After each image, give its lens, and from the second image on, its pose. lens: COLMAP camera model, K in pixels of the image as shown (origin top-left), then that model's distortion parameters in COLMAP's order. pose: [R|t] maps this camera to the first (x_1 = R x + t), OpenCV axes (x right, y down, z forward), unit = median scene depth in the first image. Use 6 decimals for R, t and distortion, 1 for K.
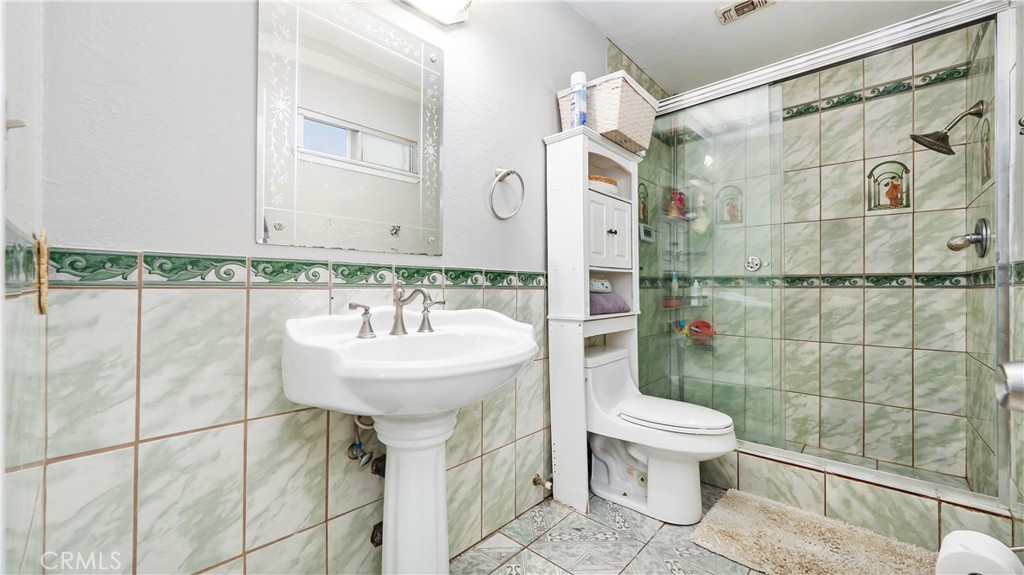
lens RADIAL K [[390.0, 0, 512.0], [0, 390.0, 287.5], [0, 0, 1]] dist [-0.000853, -0.000107]
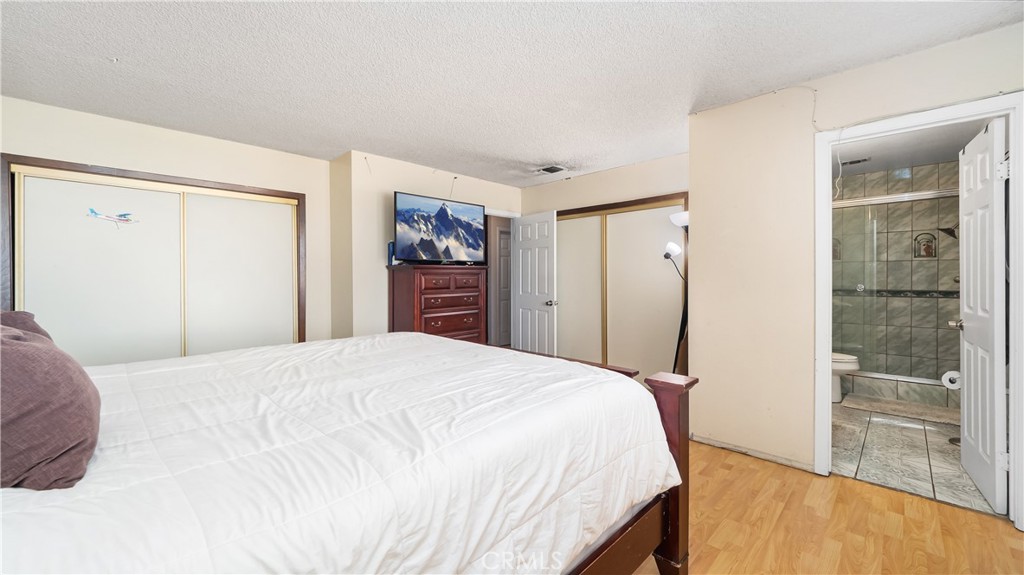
lens RADIAL K [[390.0, 0, 512.0], [0, 390.0, 287.5], [0, 0, 1]] dist [-0.000853, -0.000107]
pose [[0.999497, -0.006058, -0.031140, -1.042231], [0.006475, 0.999891, 0.013303, -0.088558], [0.031056, -0.013498, 0.999426, -1.016865]]
